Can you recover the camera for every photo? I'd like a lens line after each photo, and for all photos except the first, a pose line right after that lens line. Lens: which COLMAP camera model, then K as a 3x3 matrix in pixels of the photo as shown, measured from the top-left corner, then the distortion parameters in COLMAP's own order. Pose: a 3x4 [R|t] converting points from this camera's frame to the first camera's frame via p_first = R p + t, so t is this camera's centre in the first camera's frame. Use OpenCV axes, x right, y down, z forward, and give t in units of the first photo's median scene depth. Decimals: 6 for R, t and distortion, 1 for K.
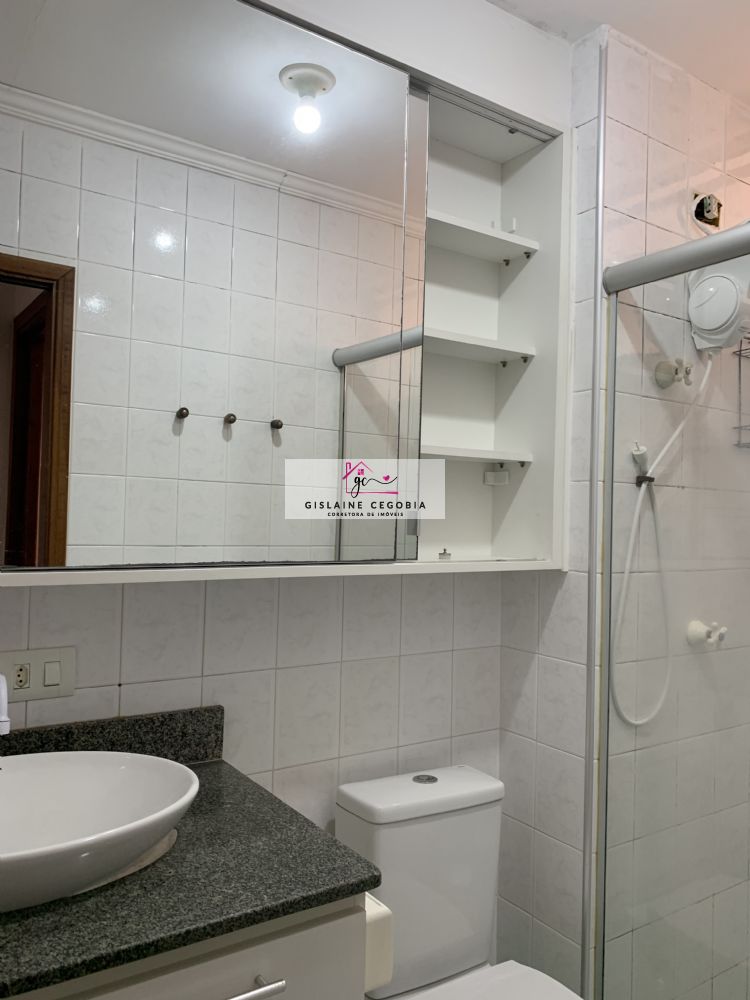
lens RADIAL K [[766.0, 0, 380.8], [0, 766.0, 504.2], [0, 0, 1]] dist [0.039812, -0.048091]
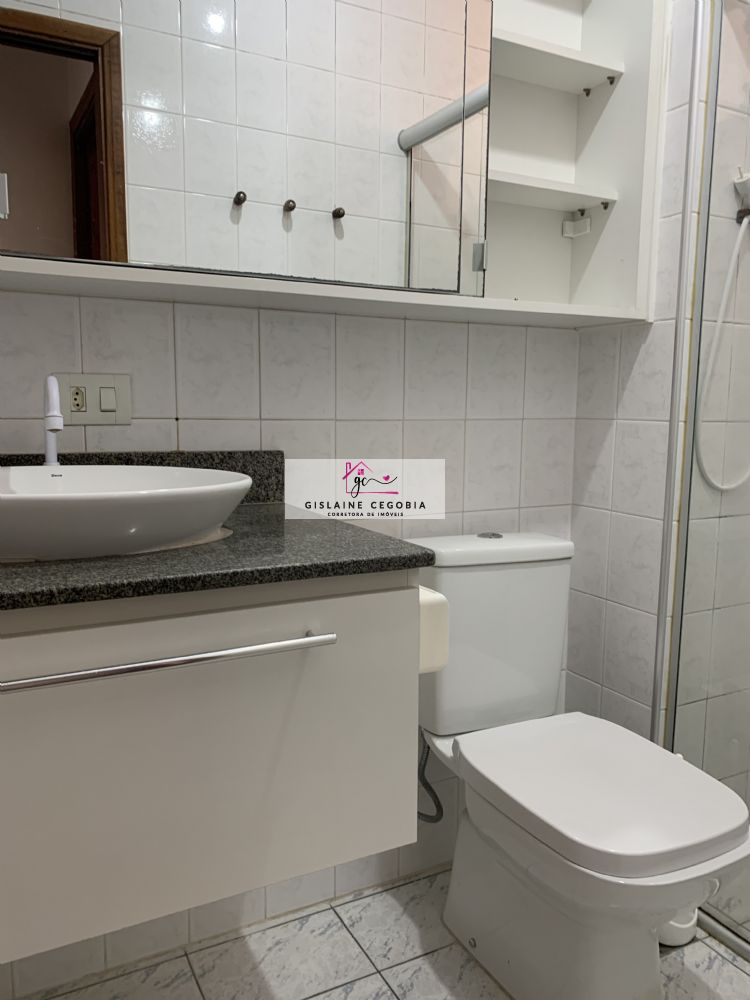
lens RADIAL K [[766.0, 0, 374.2], [0, 766.0, 510.5], [0, 0, 1]] dist [0.039812, -0.048091]
pose [[0.993580, -0.001142, -0.113123, 0.019161], [0.018366, 0.988313, 0.151330, 0.165262], [0.111628, -0.152436, 0.981989, 0.034186]]
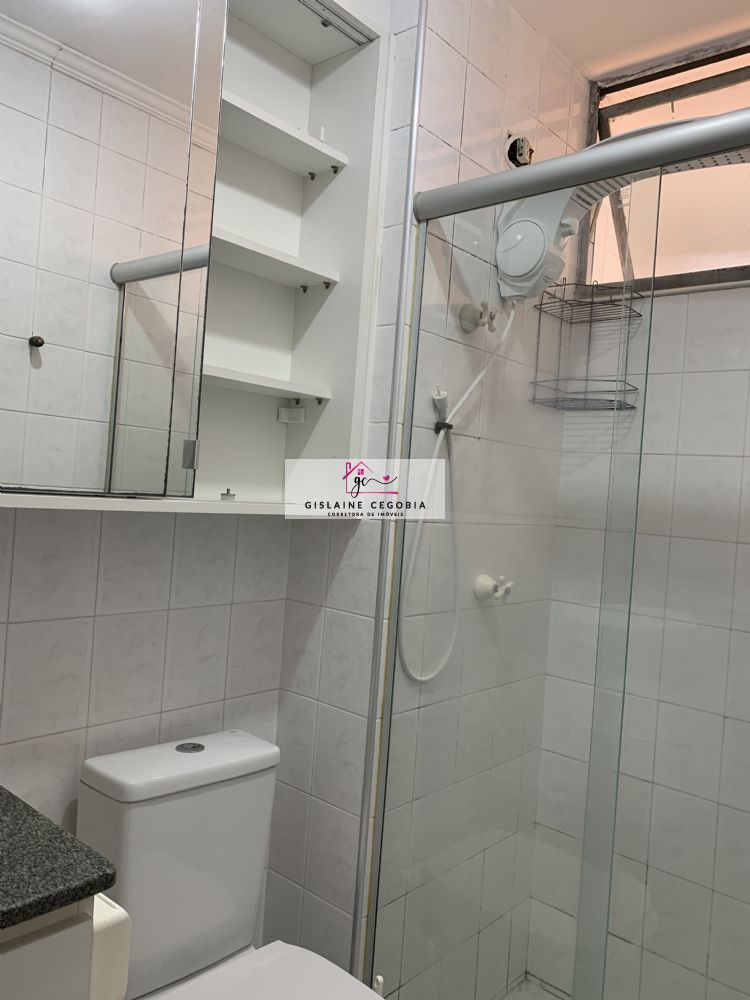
lens RADIAL K [[766.0, 0, 378.9], [0, 766.0, 498.6], [0, 0, 1]] dist [0.039812, -0.048091]
pose [[0.964831, 0.042498, 0.259411, 0.023007], [-0.052803, 0.998063, 0.032884, 0.030965], [-0.257511, -0.045425, 0.965207, 0.101526]]
